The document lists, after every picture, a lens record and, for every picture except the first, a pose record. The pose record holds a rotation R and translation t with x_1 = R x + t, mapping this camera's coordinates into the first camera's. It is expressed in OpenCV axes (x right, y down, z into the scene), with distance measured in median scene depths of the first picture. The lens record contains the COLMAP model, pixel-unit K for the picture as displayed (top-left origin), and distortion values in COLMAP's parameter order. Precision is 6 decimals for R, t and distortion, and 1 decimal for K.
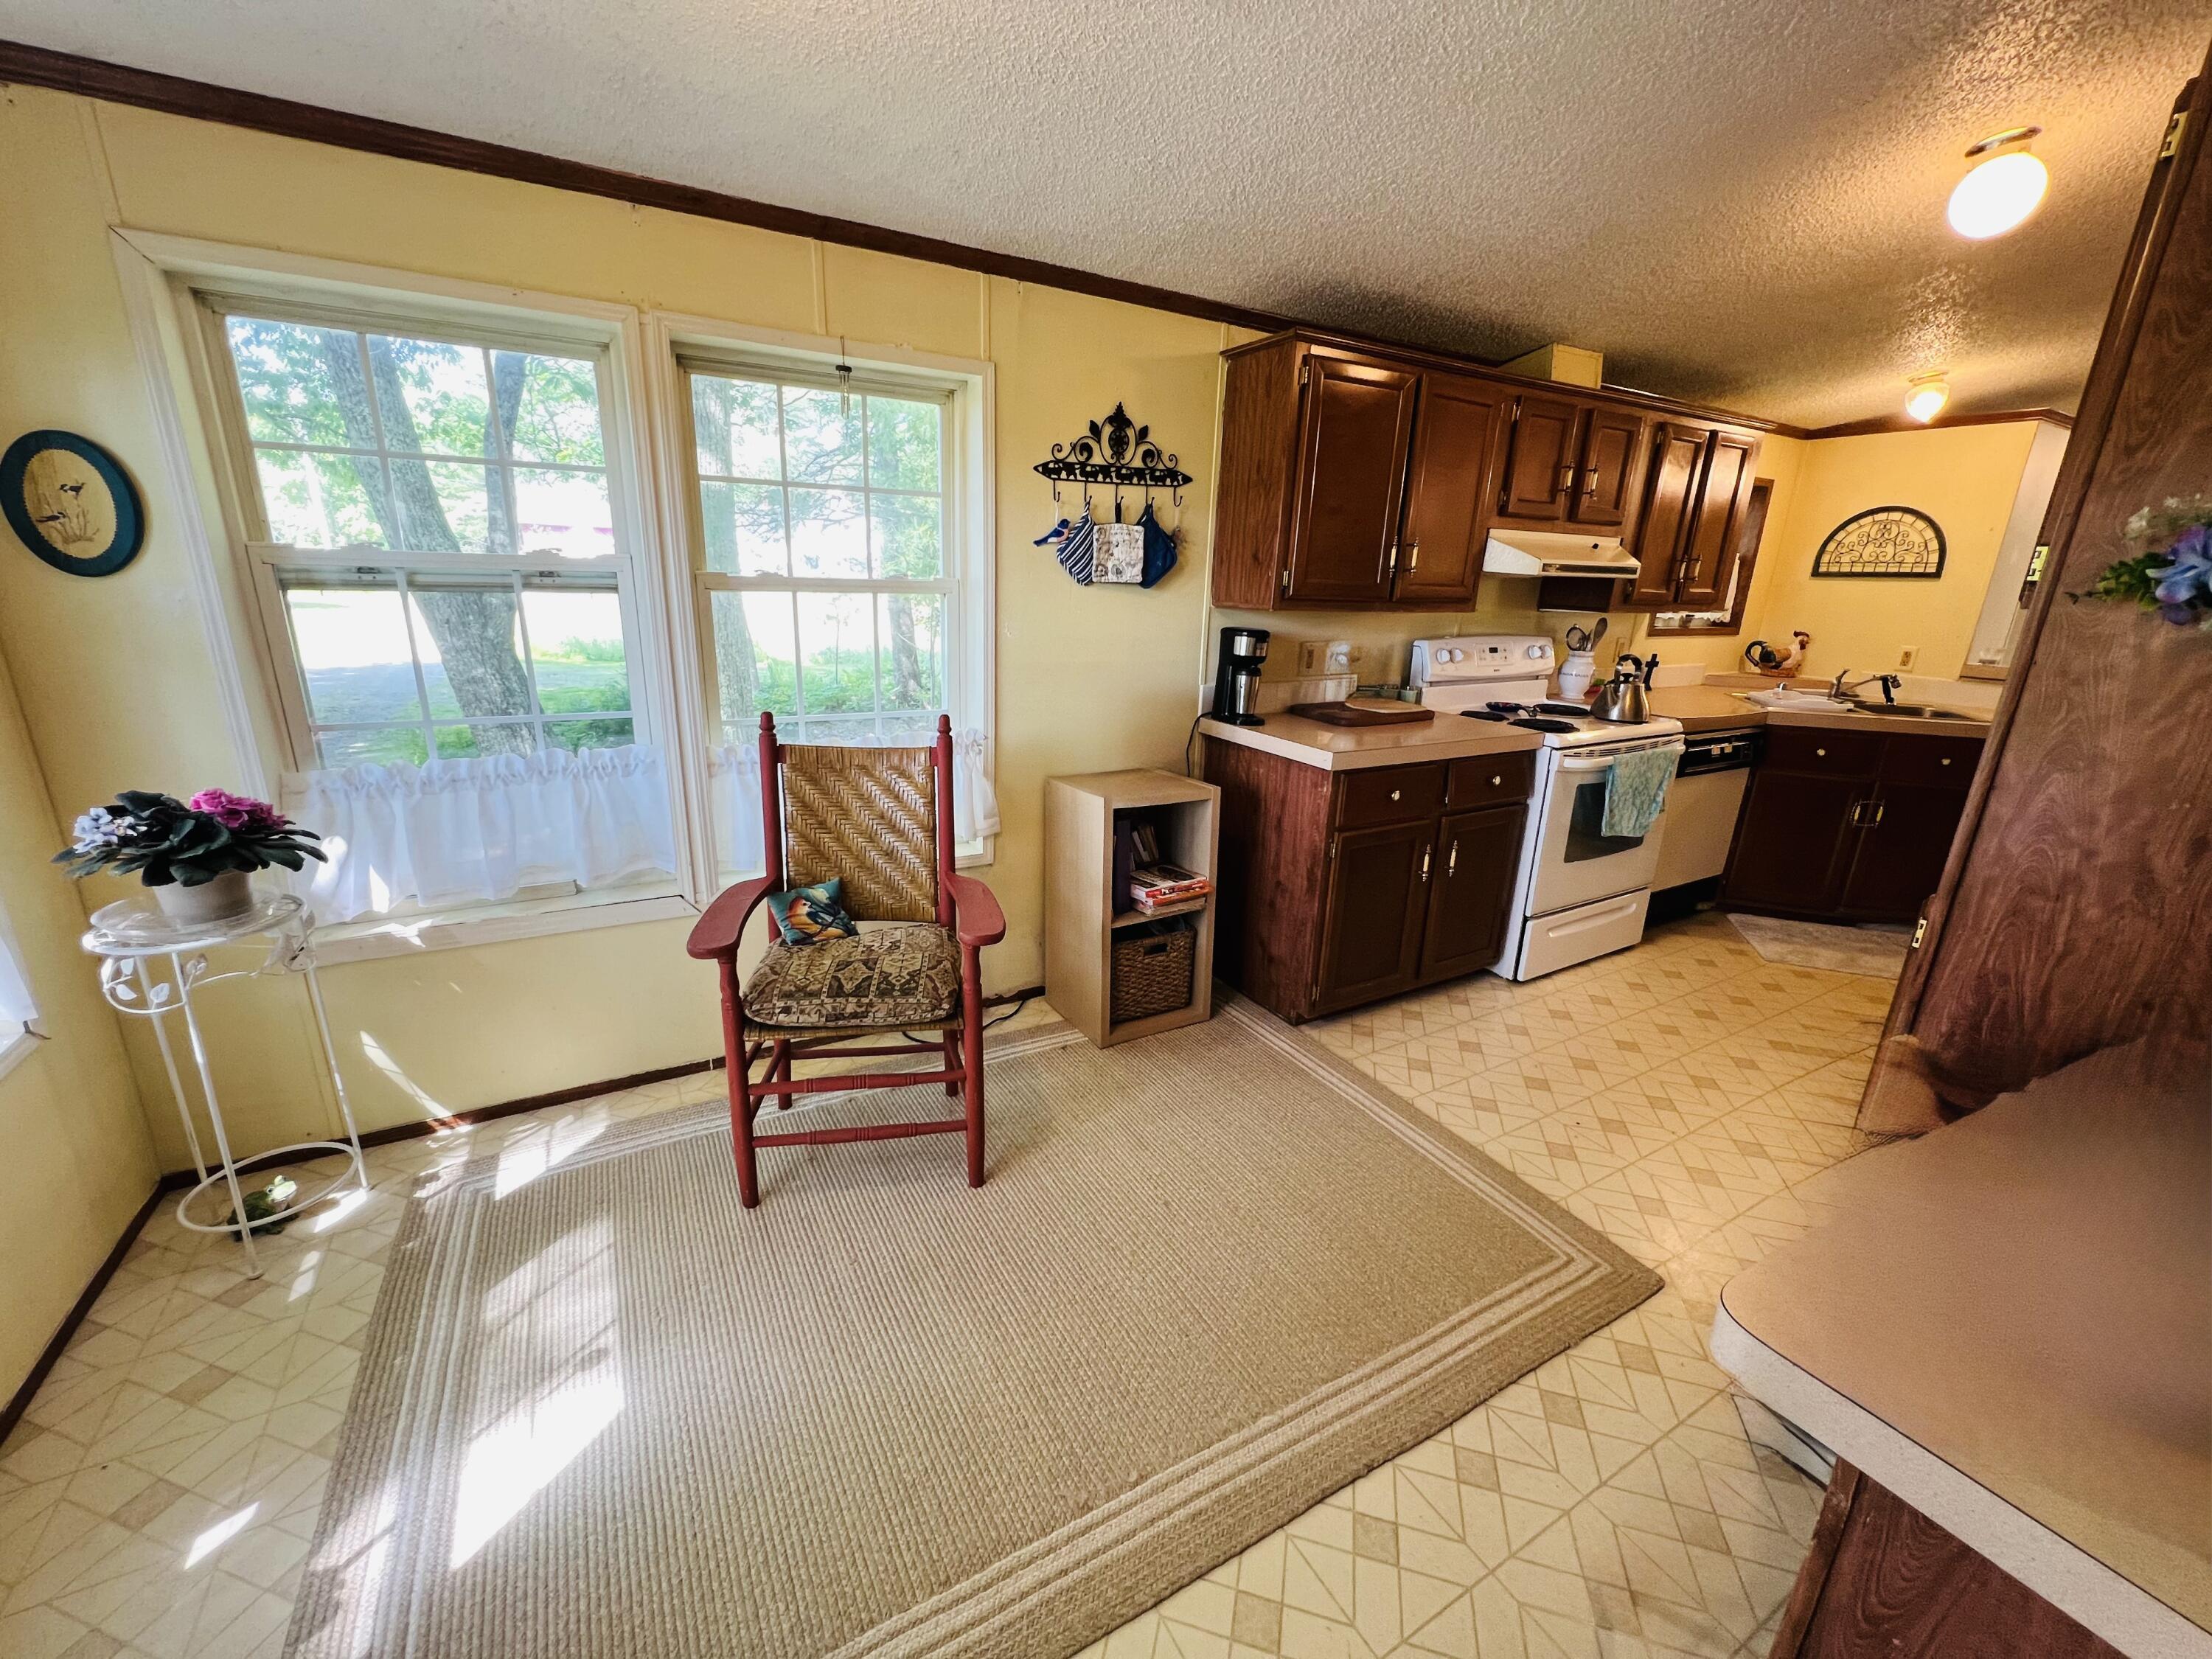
lens RADIAL K [[885.2, 0, 1099.9], [0, 885.2, 830.2], [0, 0, 1]] dist [-0.001685, 0.000526]
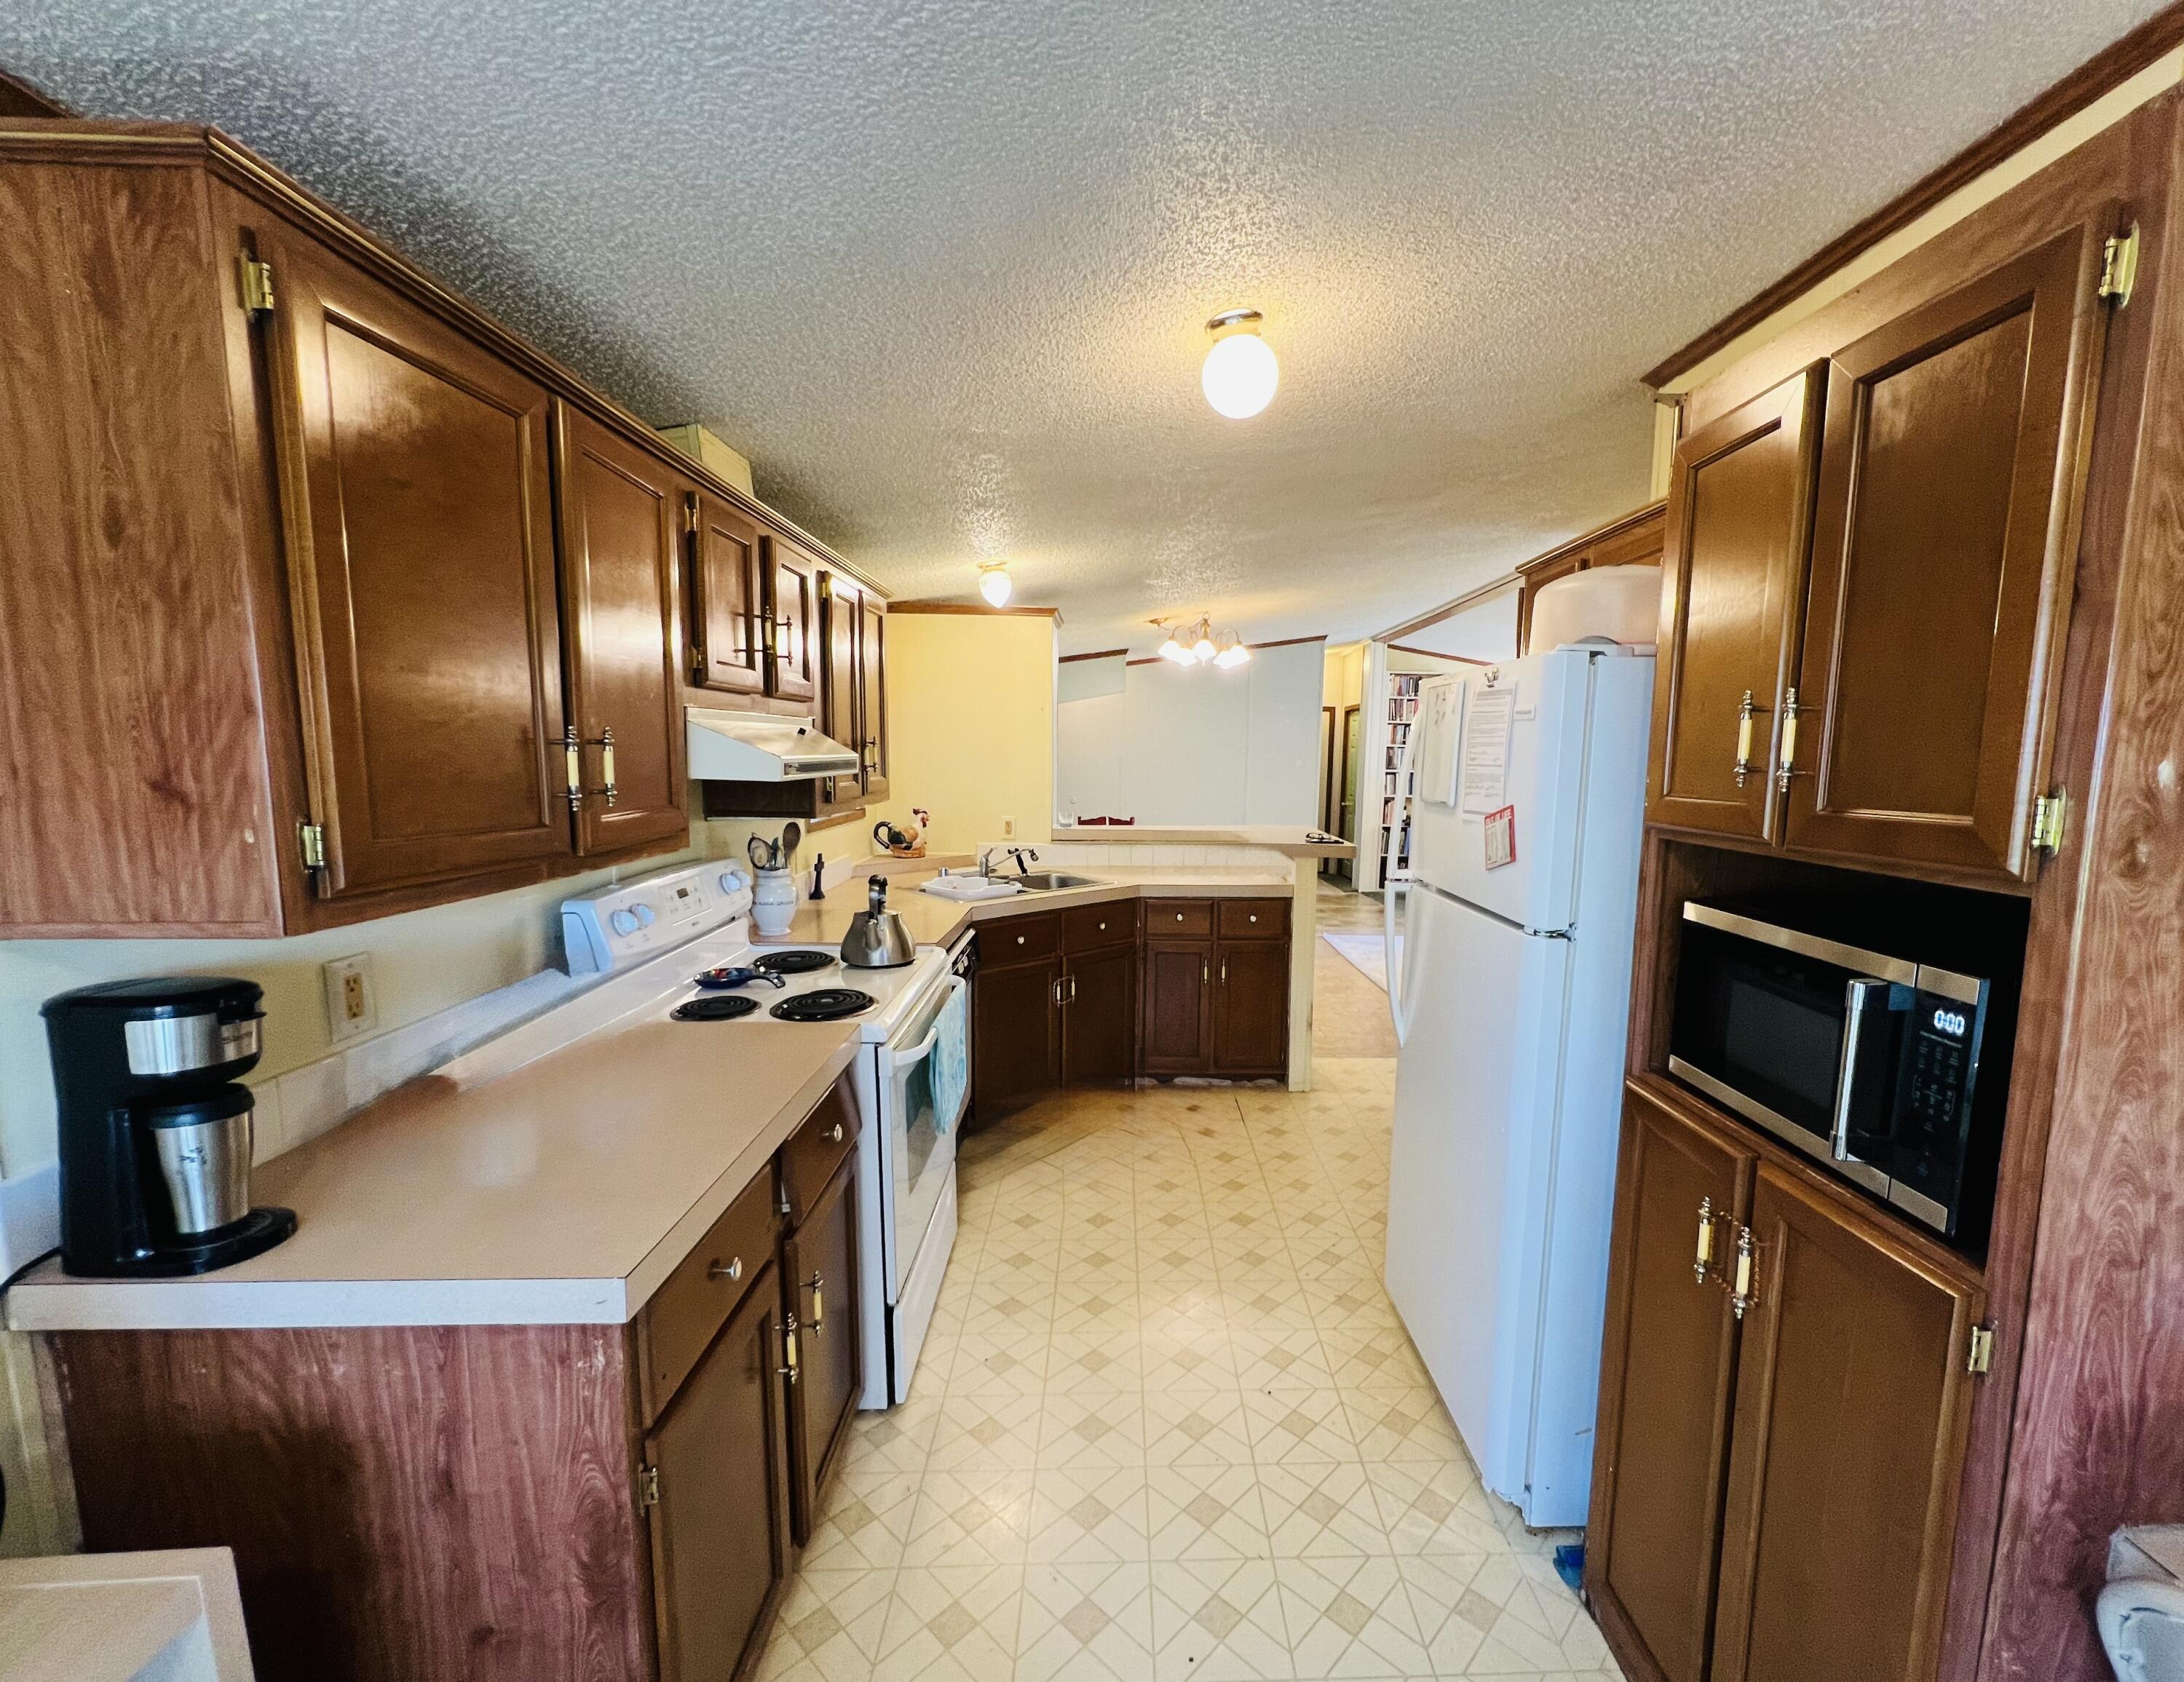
lens RADIAL K [[932.3, 0, 1152.6], [0, 932.3, 877.0], [0, 0, 1]] dist [-0.000430, 0.000030]
pose [[0.456280, -0.146405, 0.877710, 0.043115], [0.254544, 0.966629, 0.028912, -0.236295], [-0.852652, 0.210224, 0.478320, 0.645605]]
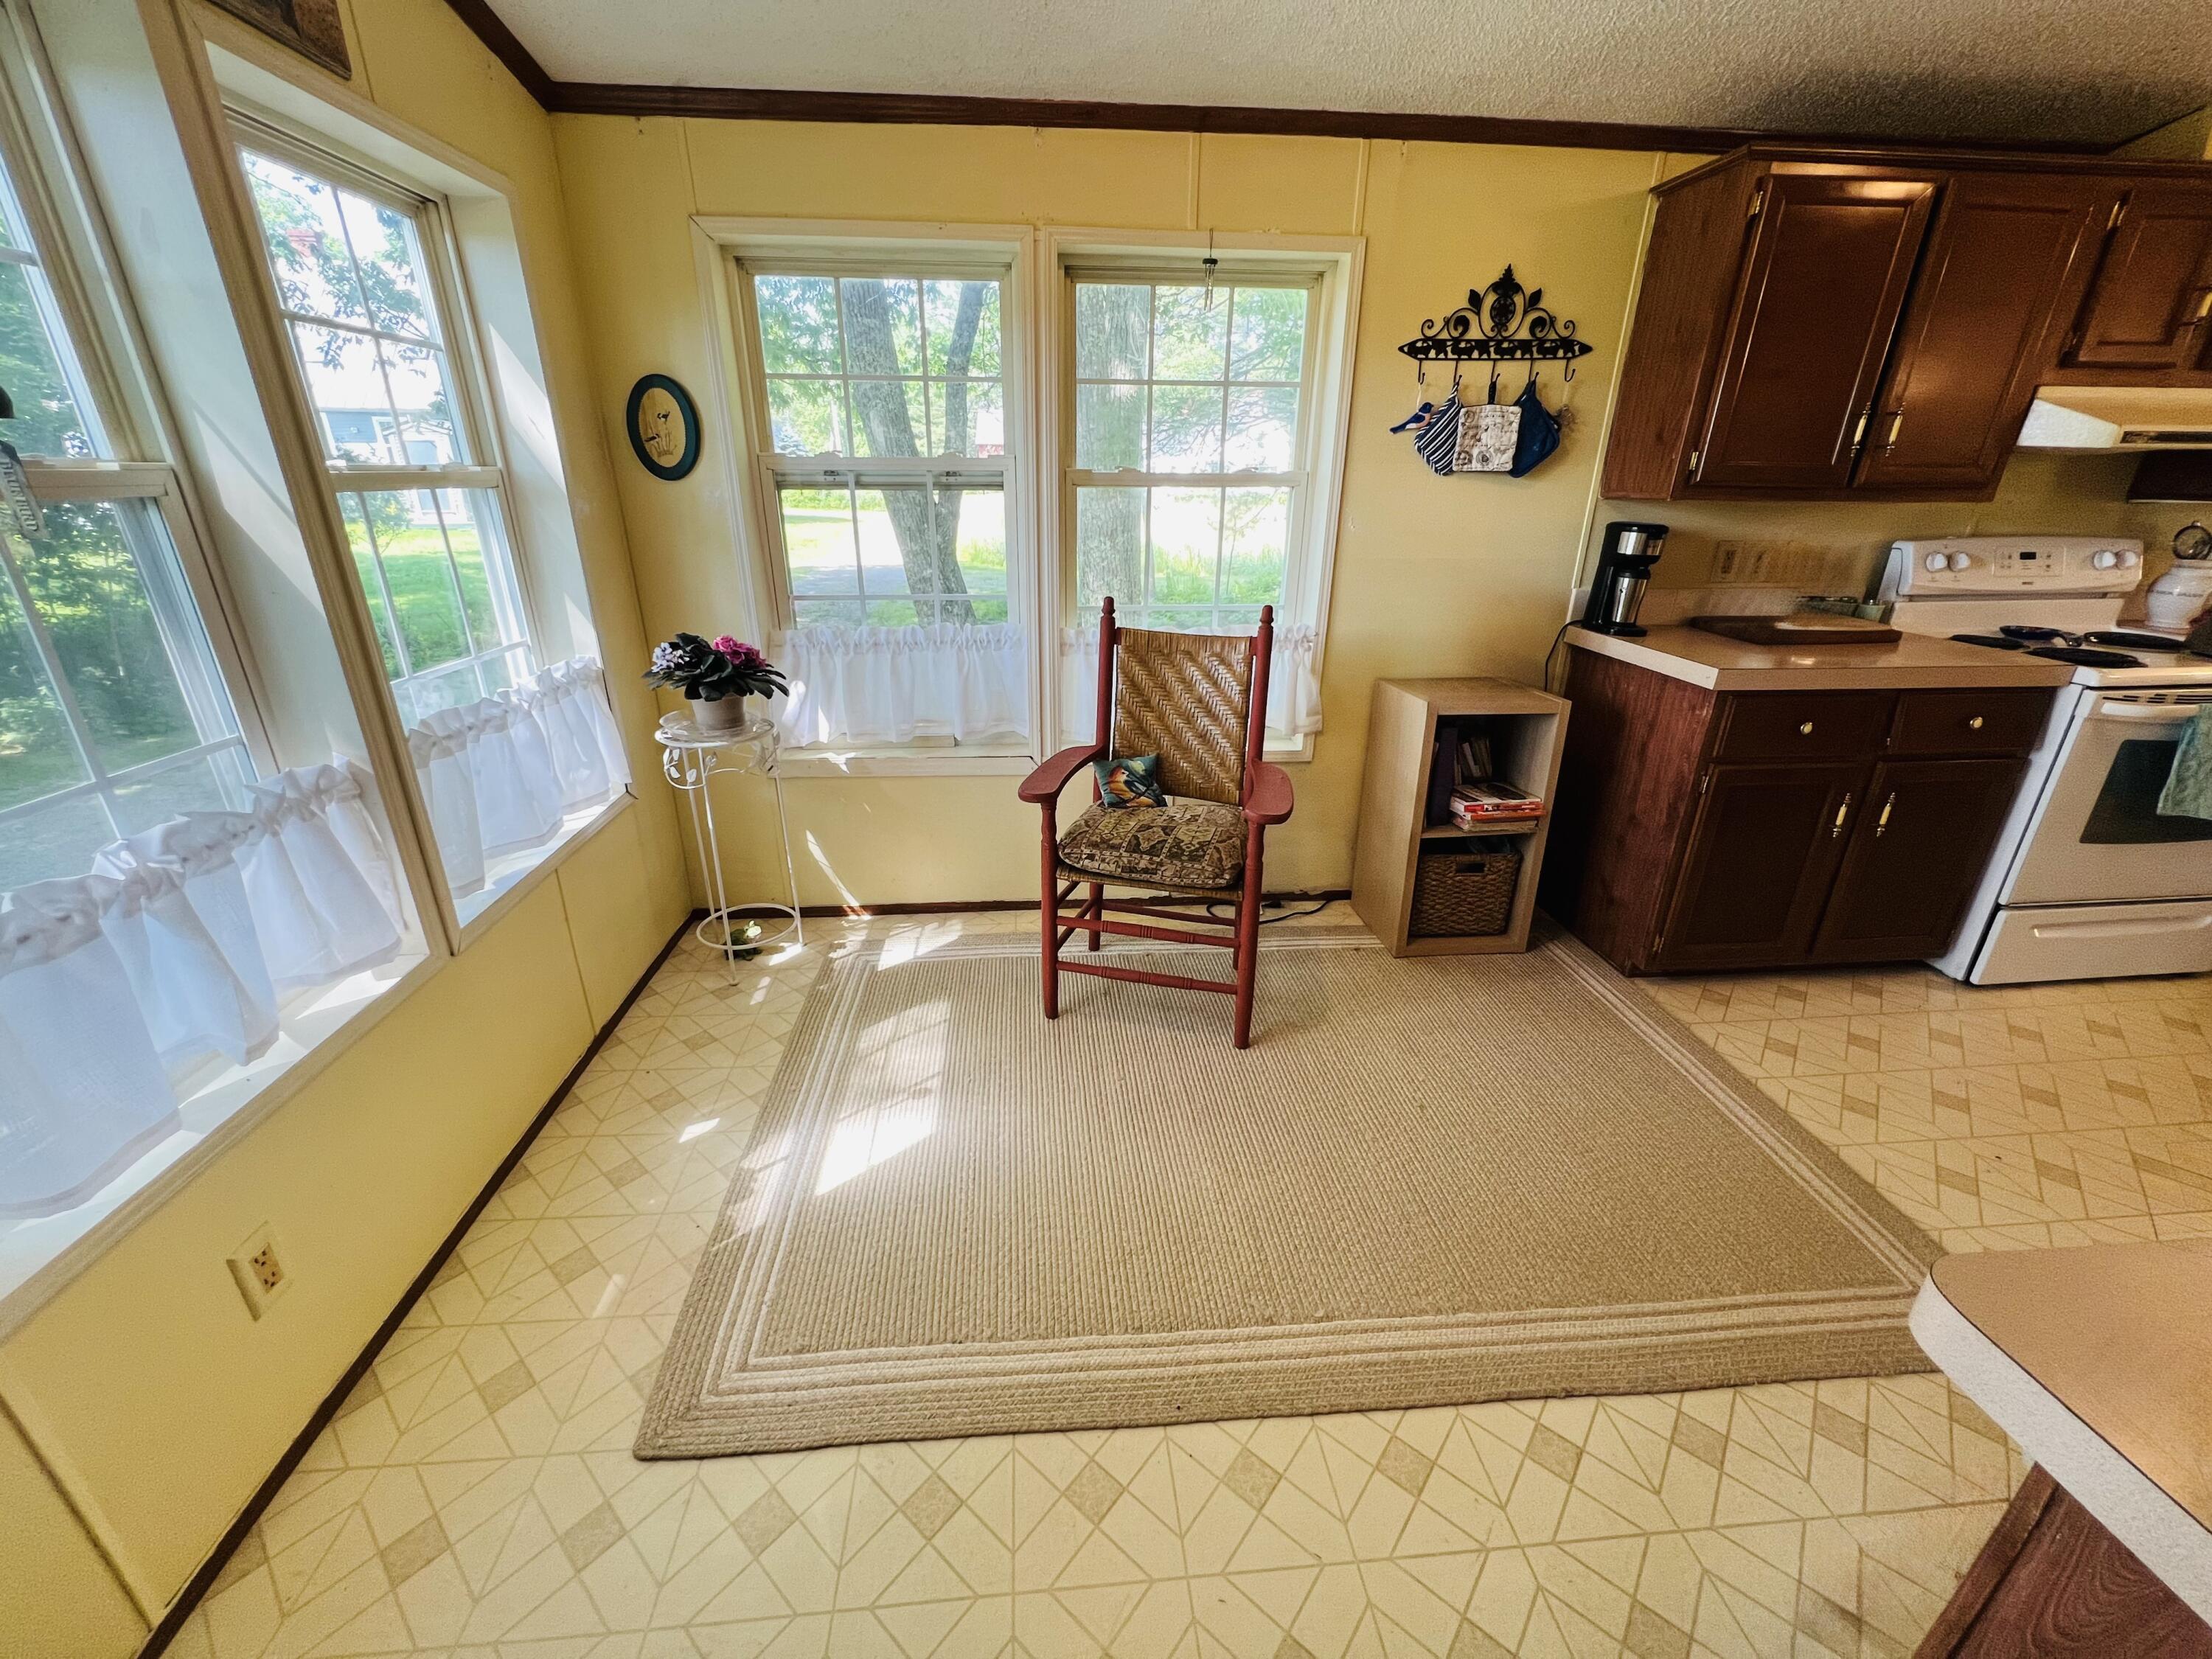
lens RADIAL K [[885.2, 0, 1100.4], [0, 885.2, 830.1], [0, 0, 1]] dist [-0.001685, 0.000526]
pose [[0.908298, 0.133311, -0.396513, 0.089526], [-0.096510, 0.989072, 0.111457, 0.031834], [0.407038, -0.062968, 0.911238, -0.036068]]
